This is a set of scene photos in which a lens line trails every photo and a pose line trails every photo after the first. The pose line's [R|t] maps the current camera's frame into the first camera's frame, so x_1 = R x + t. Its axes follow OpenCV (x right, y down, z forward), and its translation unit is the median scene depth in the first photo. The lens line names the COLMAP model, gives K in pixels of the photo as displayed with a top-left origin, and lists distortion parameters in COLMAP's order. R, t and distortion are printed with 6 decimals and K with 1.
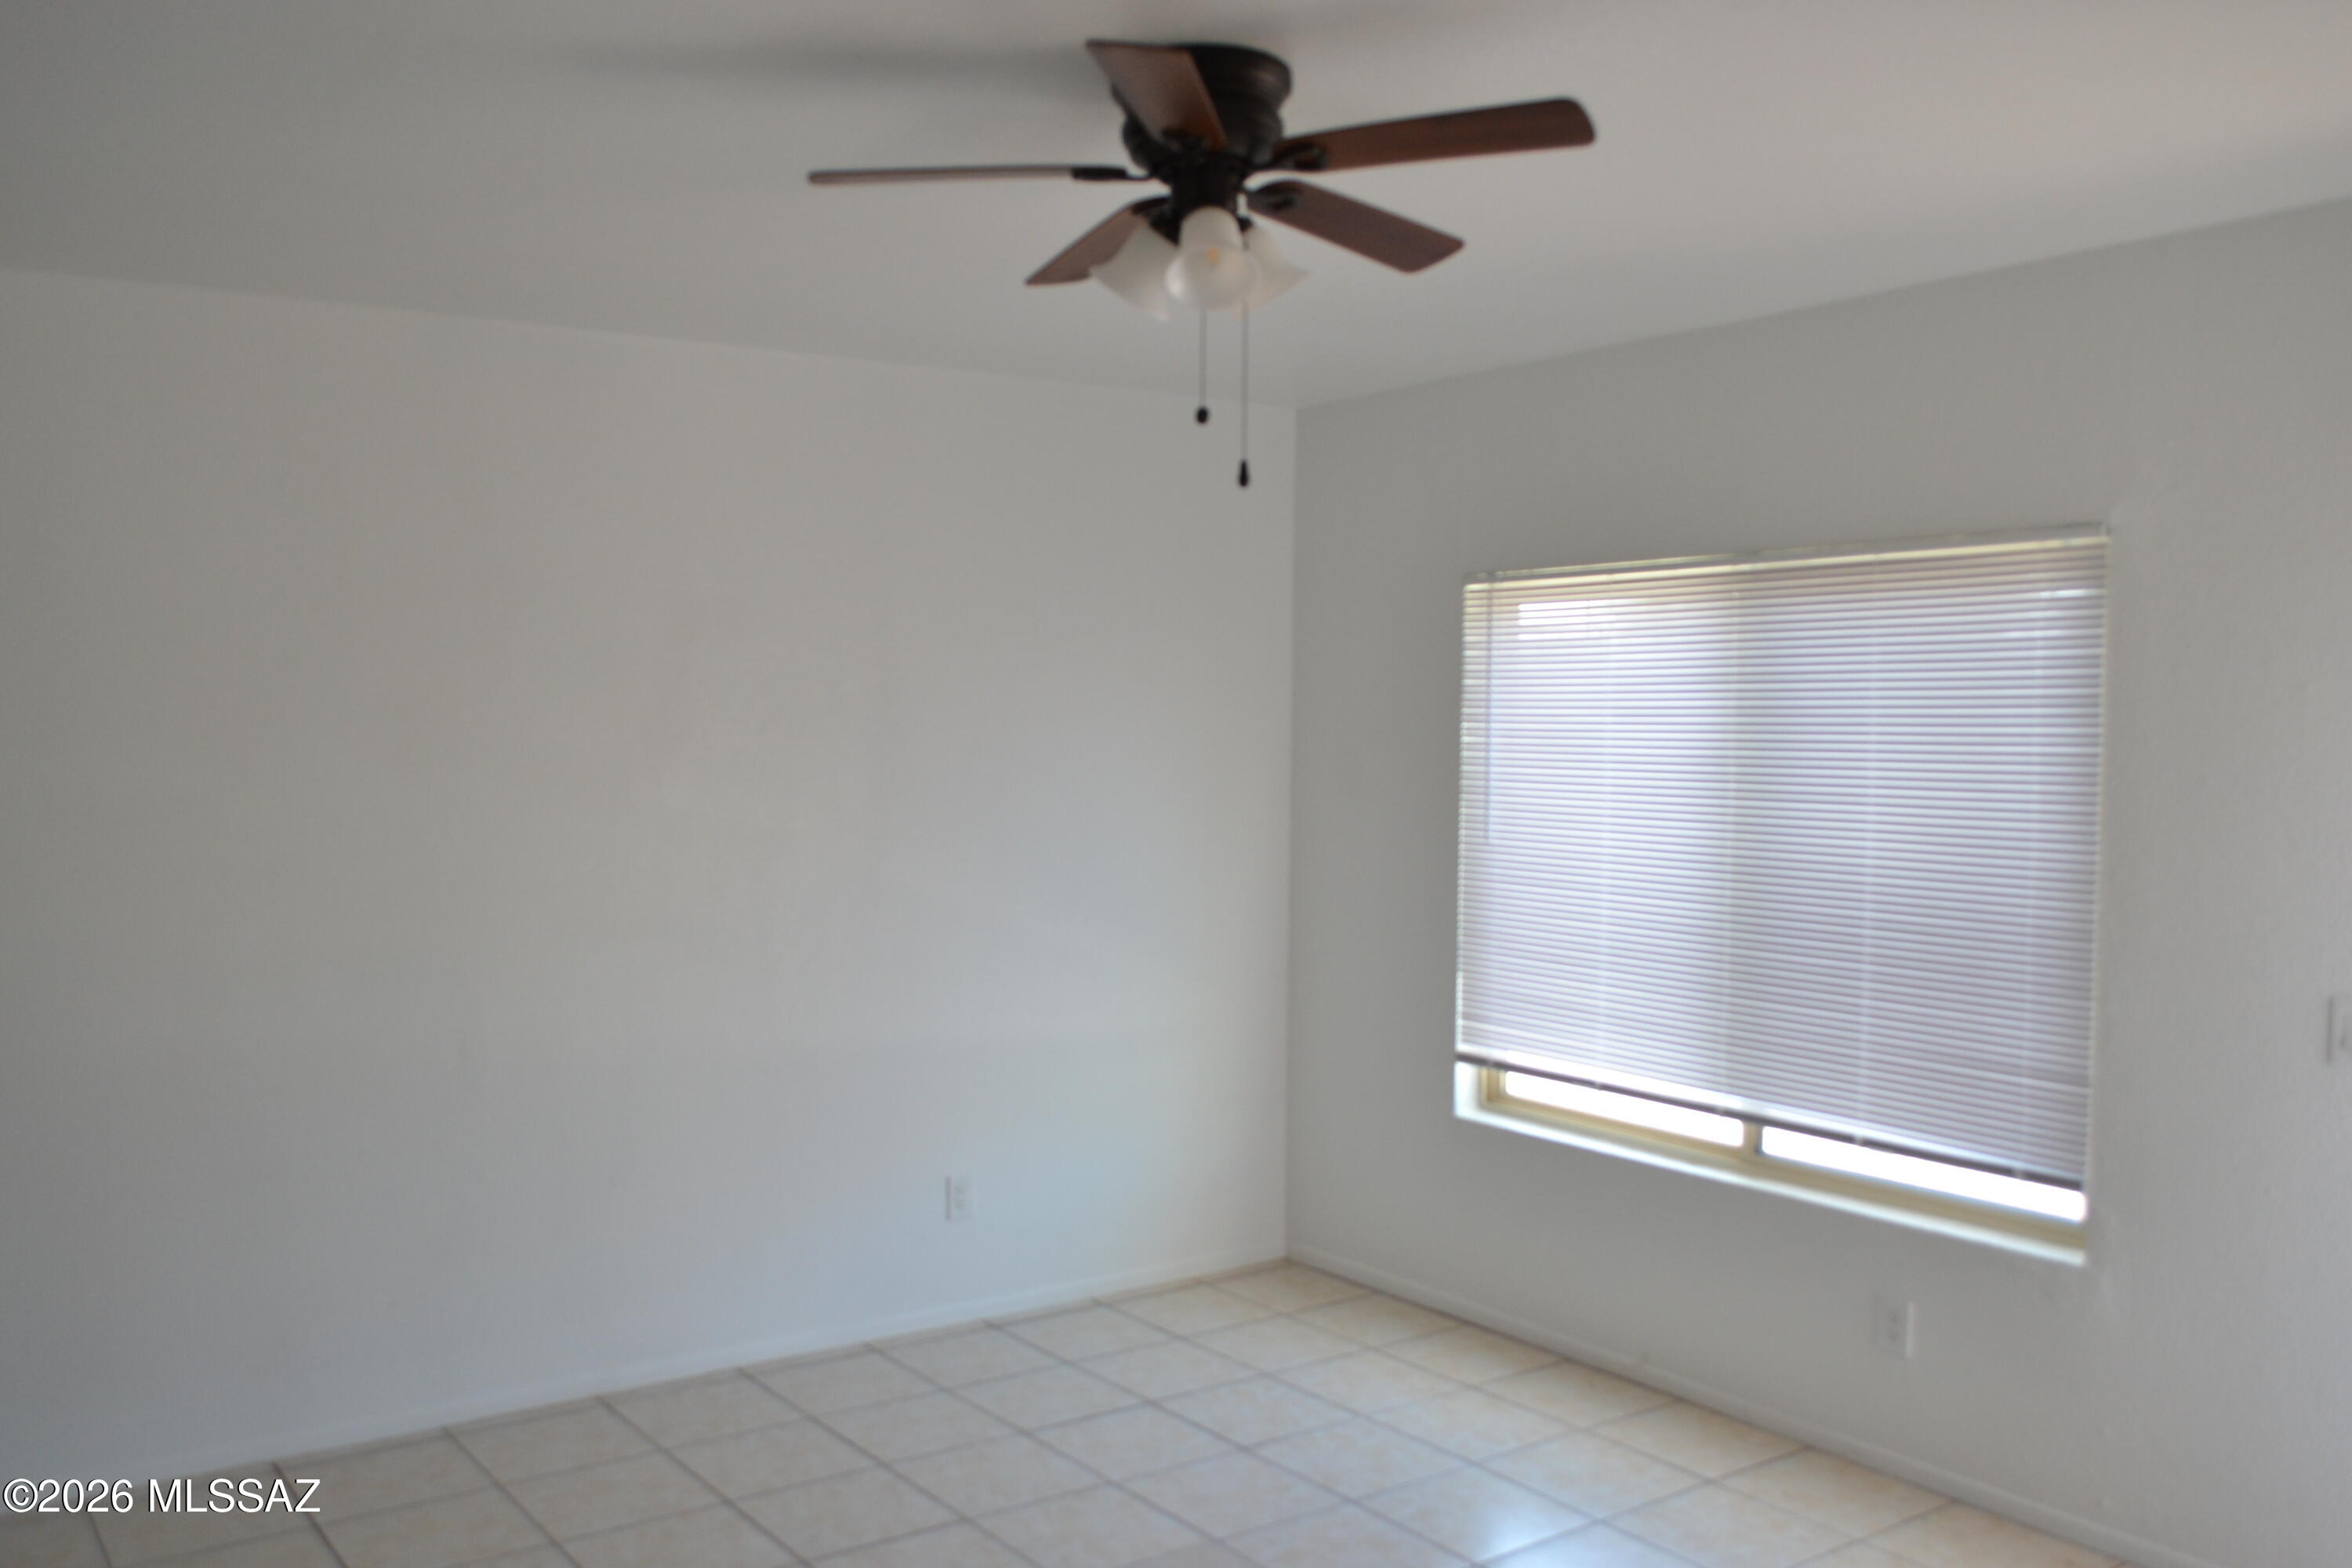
lens RADIAL K [[1887.0, 0, 1172.6], [0, 1887.0, 787.3], [0, 0, 1]] dist [0.001885, -0.001669]
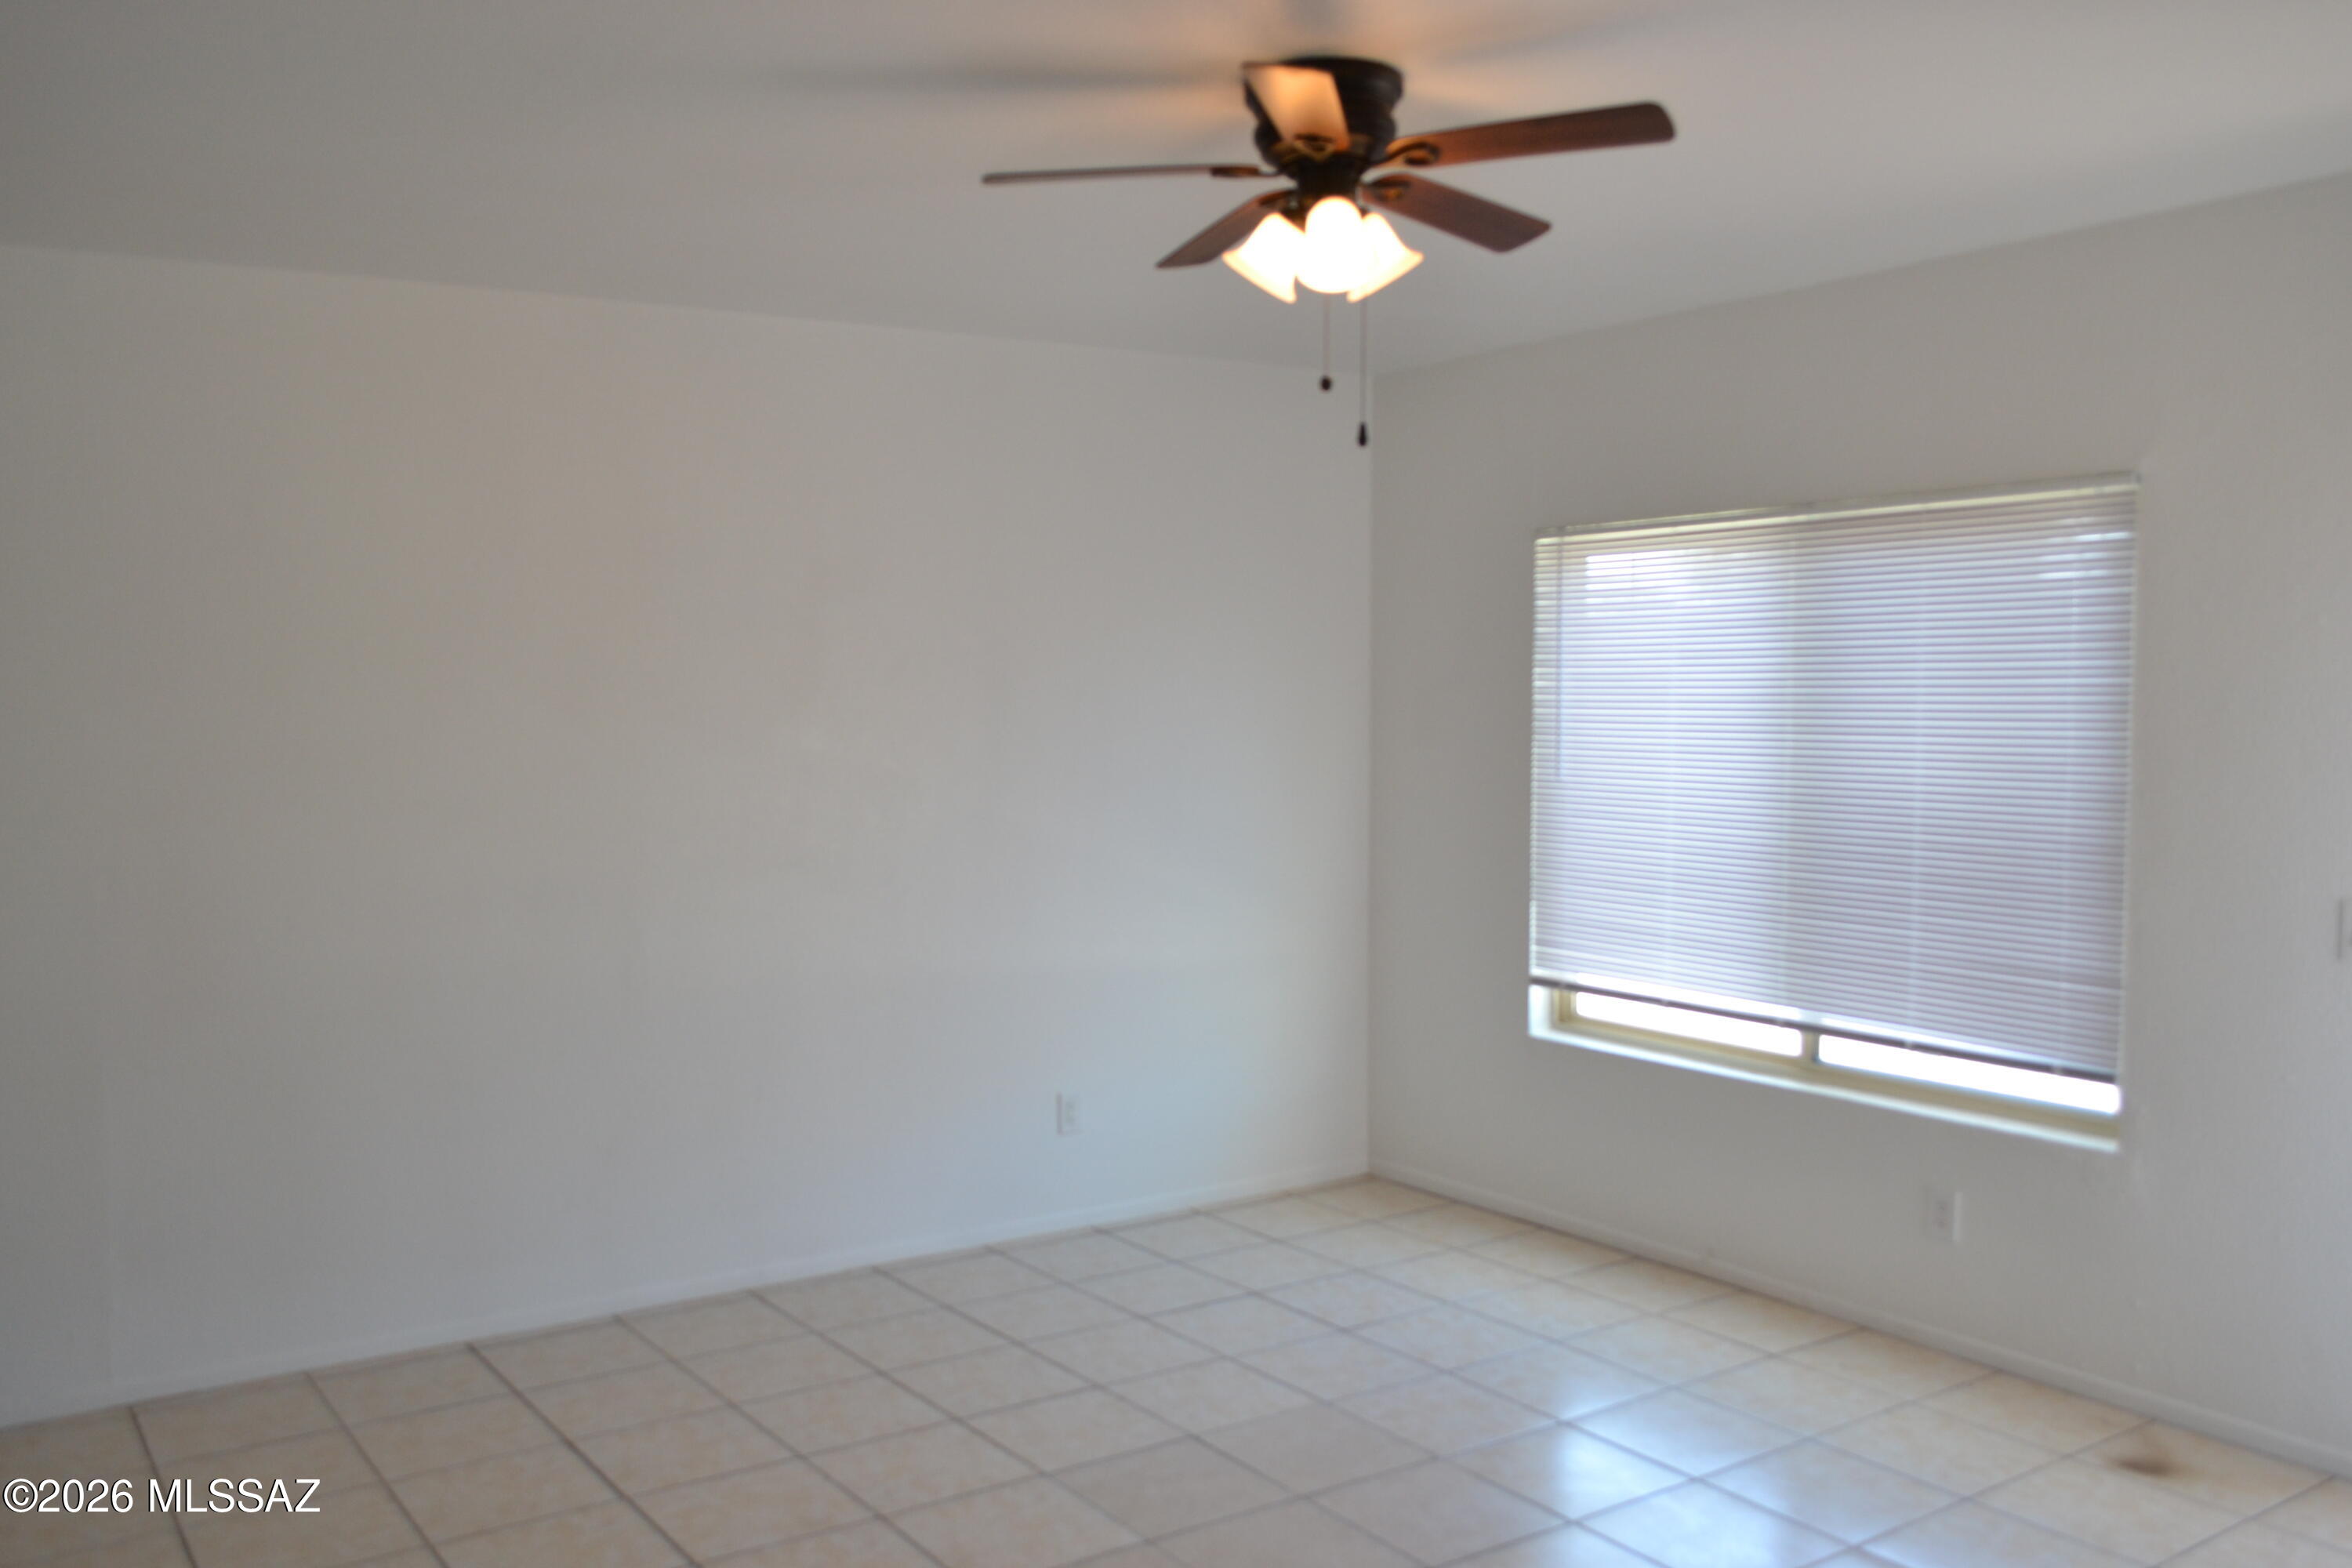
lens RADIAL K [[1887.0, 0, 1177.0], [0, 1887.0, 786.8], [0, 0, 1]] dist [0.001885, -0.001669]
pose [[0.999762, -0.008713, -0.019991, -0.035491], [0.009032, 0.999833, 0.015906, 0.017856], [0.019849, -0.016083, 0.999674, -0.093964]]
